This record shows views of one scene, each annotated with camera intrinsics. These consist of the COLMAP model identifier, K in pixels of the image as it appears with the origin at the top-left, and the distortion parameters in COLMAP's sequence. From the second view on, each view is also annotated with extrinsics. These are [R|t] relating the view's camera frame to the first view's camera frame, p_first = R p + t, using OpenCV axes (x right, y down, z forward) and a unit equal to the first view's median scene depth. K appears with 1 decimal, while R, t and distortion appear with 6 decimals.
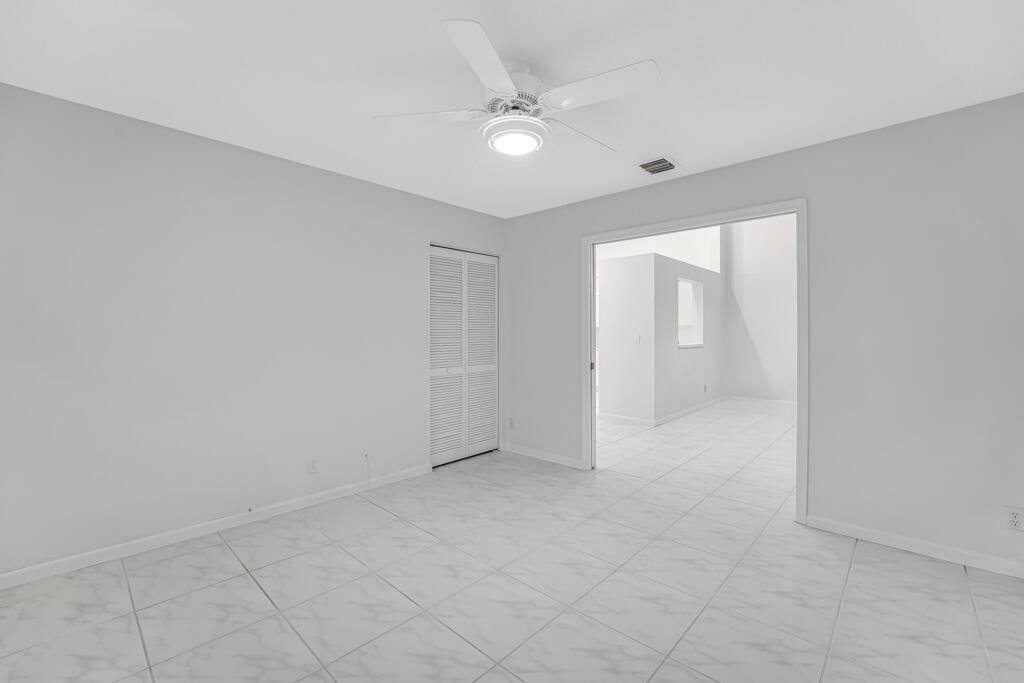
lens RADIAL K [[424.8, 0, 512.2], [0, 424.8, 334.4], [0, 0, 1]] dist [-0.016603, -0.000710]
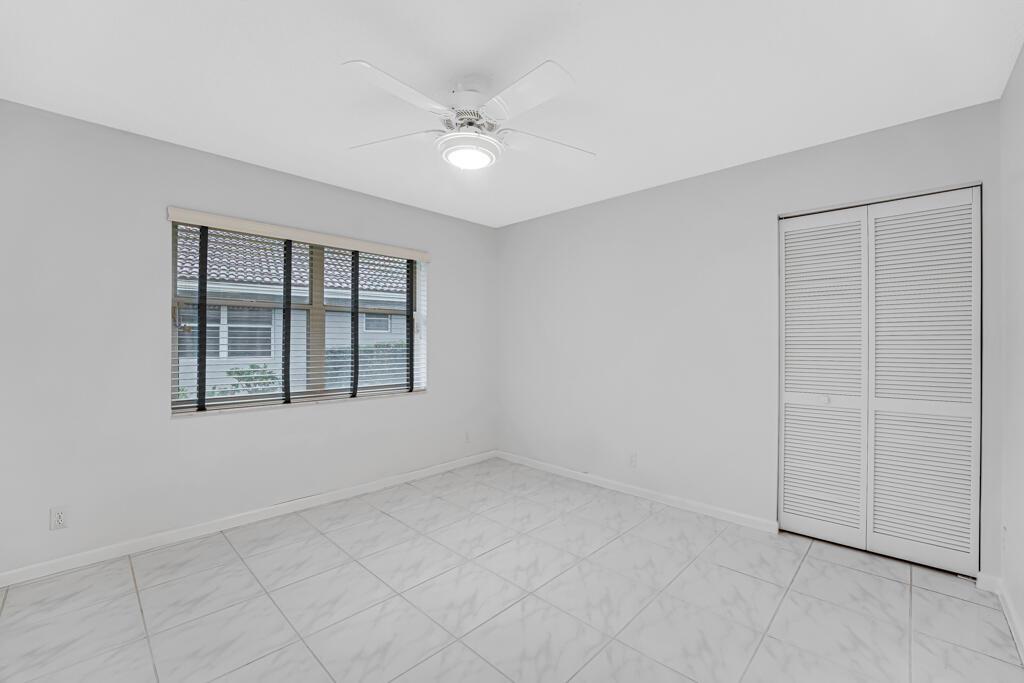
lens RADIAL K [[425.7, 0, 513.5], [0, 425.7, 334.9], [0, 0, 1]] dist [-0.022193, 0.002608]
pose [[0.005063, -0.012134, -0.999914, 0.480412], [-0.007524, 0.999898, -0.012172, -0.001759], [0.999959, 0.007585, 0.004971, 0.503480]]
